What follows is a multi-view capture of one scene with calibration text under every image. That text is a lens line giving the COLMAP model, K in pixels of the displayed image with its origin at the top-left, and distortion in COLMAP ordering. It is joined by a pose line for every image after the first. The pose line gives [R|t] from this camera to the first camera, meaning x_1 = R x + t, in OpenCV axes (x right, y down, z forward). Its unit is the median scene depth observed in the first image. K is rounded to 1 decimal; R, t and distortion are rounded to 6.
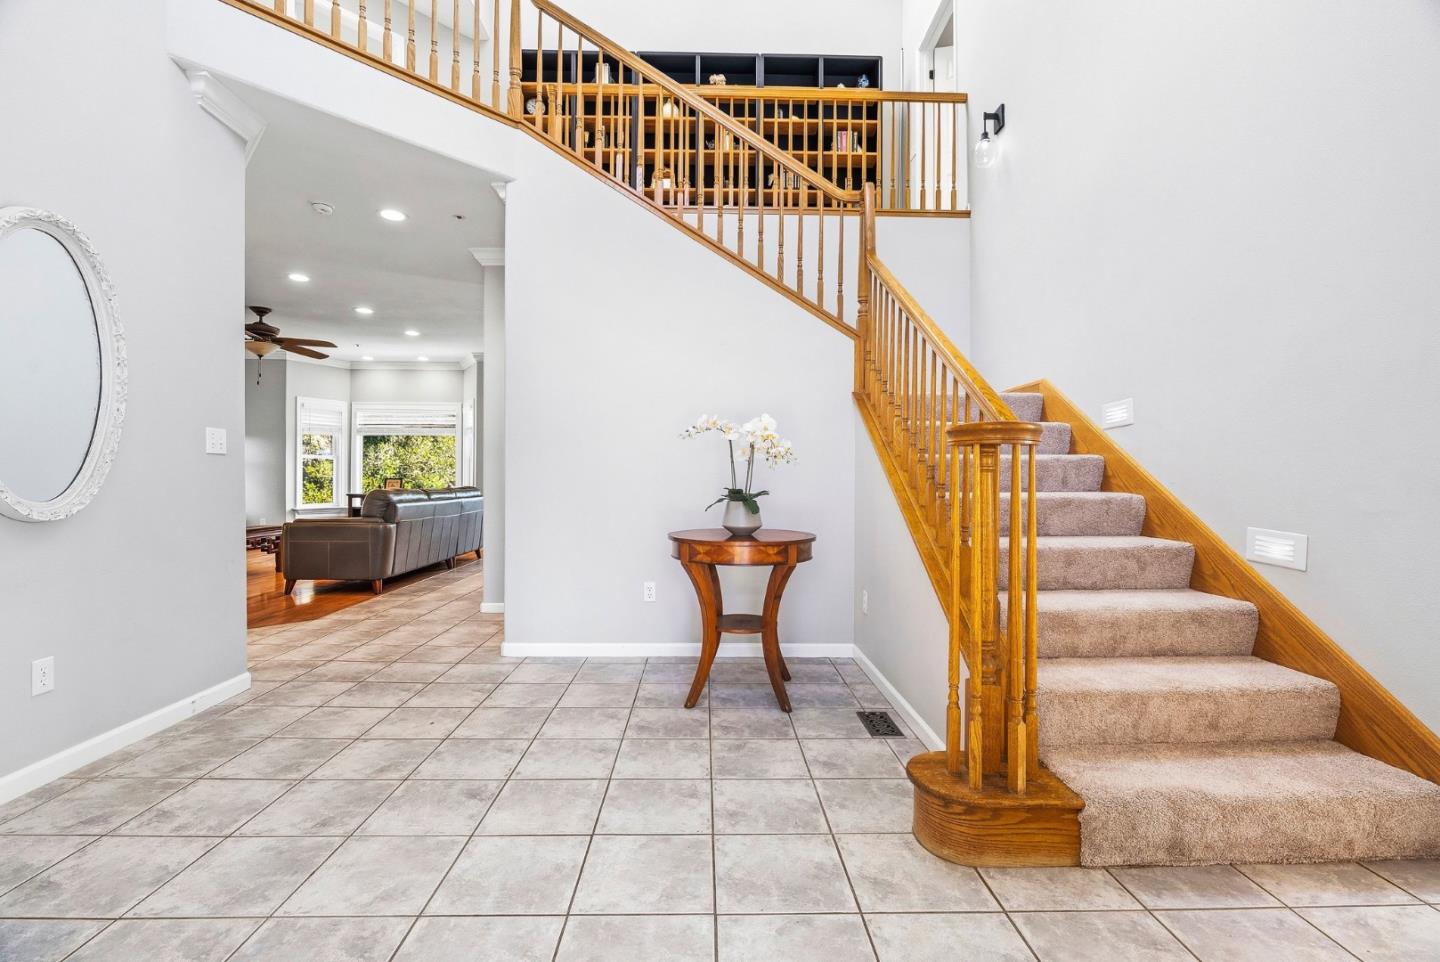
lens RADIAL K [[657.5, 0, 721.8], [0, 657.5, 476.0], [0, 0, 1]] dist [-0.001644, 0.003132]
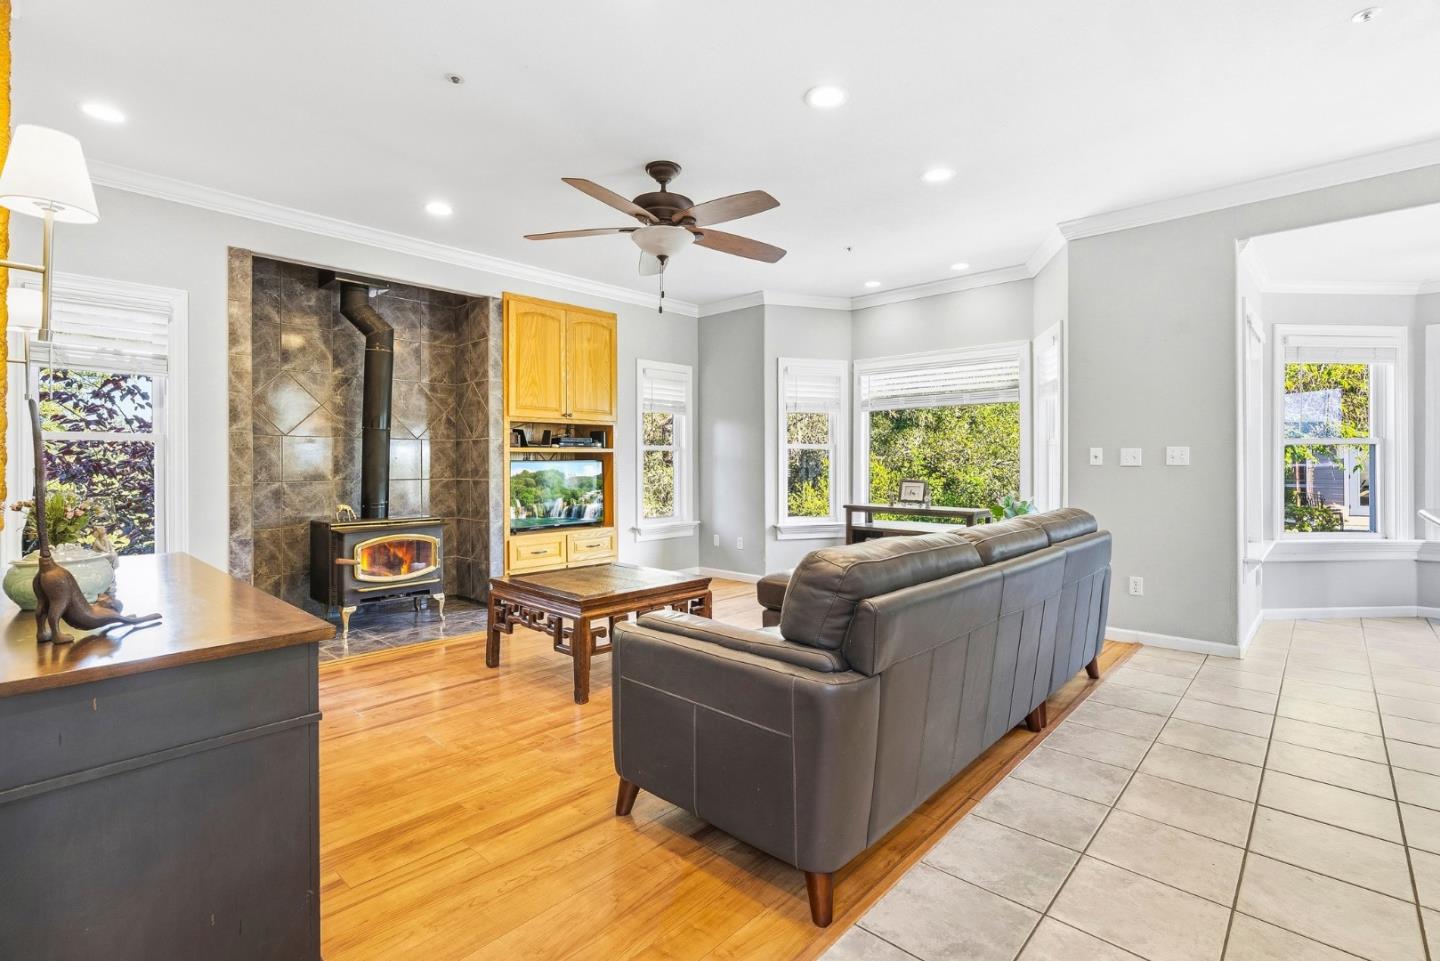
lens RADIAL K [[657.5, 0, 723.2], [0, 657.5, 466.1], [0, 0, 1]] dist [-0.001644, 0.003132]
pose [[0.720091, 0.000530, -0.693879, -0.213252], [0.004368, 0.999976, 0.005297, -0.014062], [0.693866, -0.006845, 0.720072, 0.457959]]
